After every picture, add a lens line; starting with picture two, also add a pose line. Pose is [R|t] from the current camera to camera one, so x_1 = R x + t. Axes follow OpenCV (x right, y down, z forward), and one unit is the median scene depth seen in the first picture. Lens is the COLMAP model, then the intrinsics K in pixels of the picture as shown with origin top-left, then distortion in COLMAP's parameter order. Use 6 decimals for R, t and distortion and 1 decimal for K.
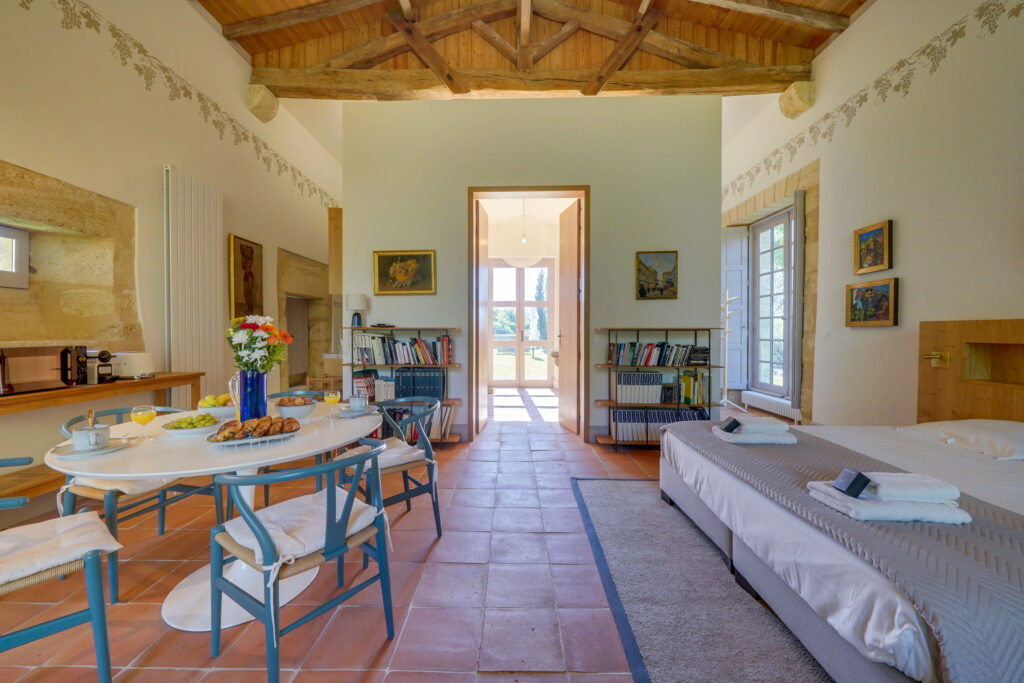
lens RADIAL K [[388.3, 0, 506.6], [0, 388.3, 335.4], [0, 0, 1]] dist [-0.003541, -0.000662]
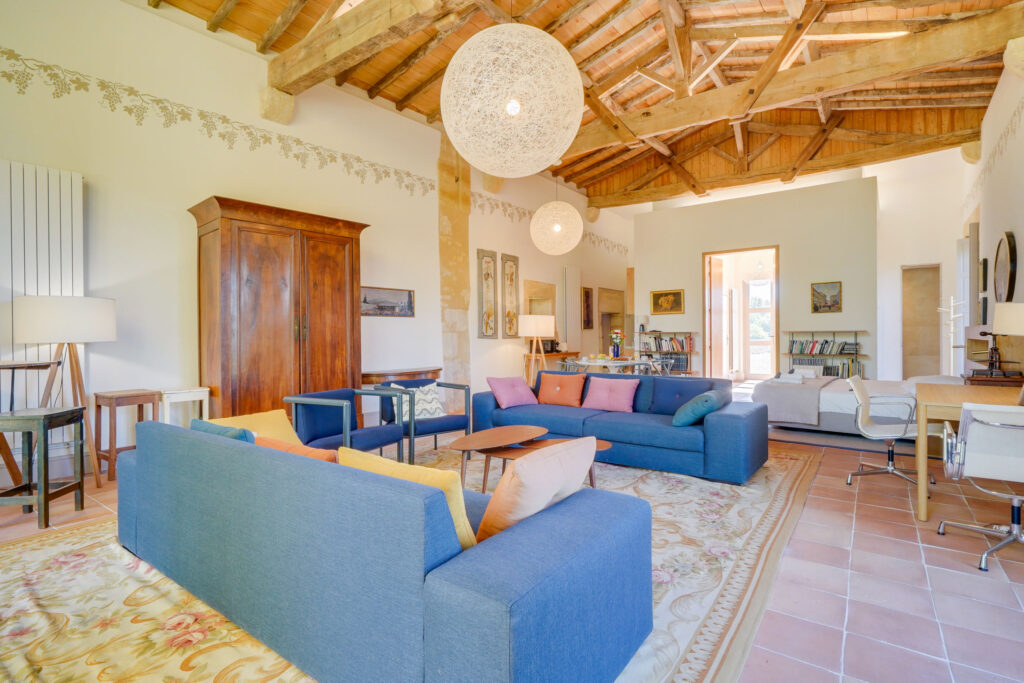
lens RADIAL K [[495.8, 0, 504.9], [0, 495.8, 337.4], [0, 0, 1]] dist [-0.005591, -0.000573]
pose [[0.812903, -0.002381, -0.582394, 0.495095], [0.001464, 0.999997, -0.002044, 0.009831], [0.582397, 0.000808, 0.812904, -1.398292]]
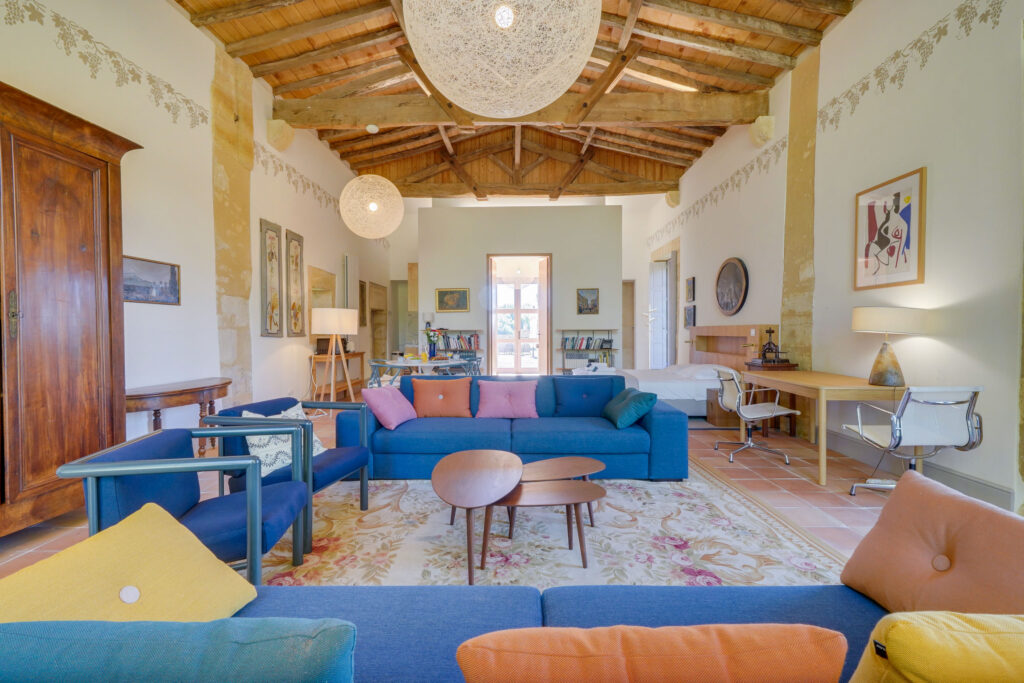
lens RADIAL K [[472.4, 0, 506.2], [0, 472.4, 336.6], [0, 0, 1]] dist [-0.004297, 0.000099]
pose [[0.999980, -0.004654, 0.004191, -0.017860], [0.004650, 0.999989, 0.001074, 0.010904], [-0.004196, -0.001055, 0.999991, -1.278864]]
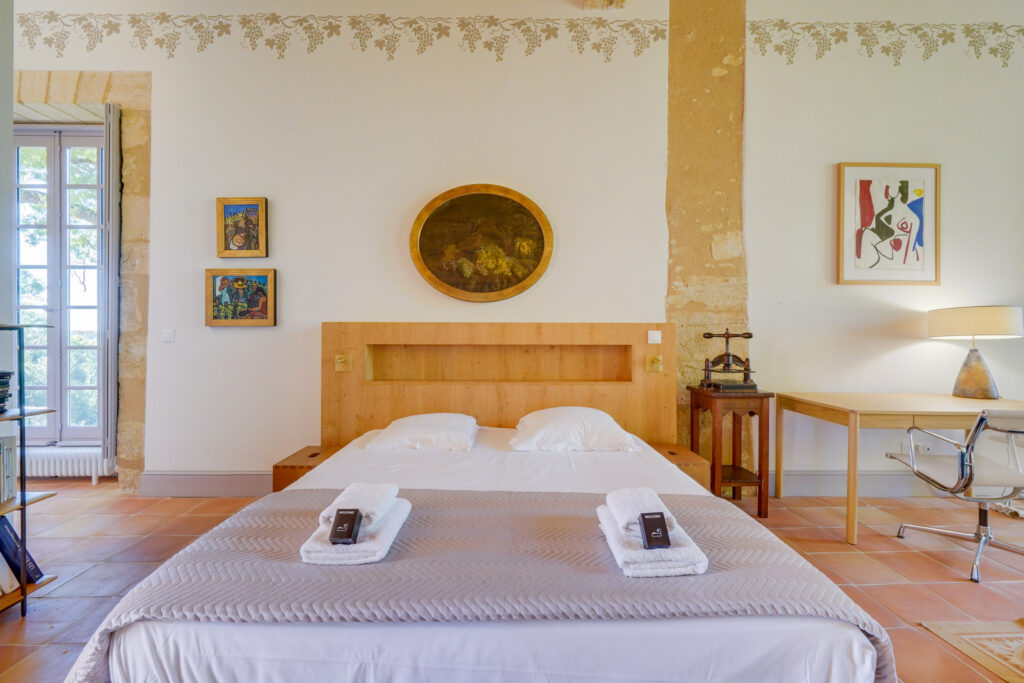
lens RADIAL K [[444.7, 0, 513.4], [0, 444.7, 338.4], [0, 0, 1]] dist [-0.002720, -0.000680]
pose [[-0.051419, -0.007735, 0.998647, 0.012707], [0.007303, 0.999940, 0.008121, -0.002036], [-0.998650, 0.007711, -0.051360, 0.447783]]
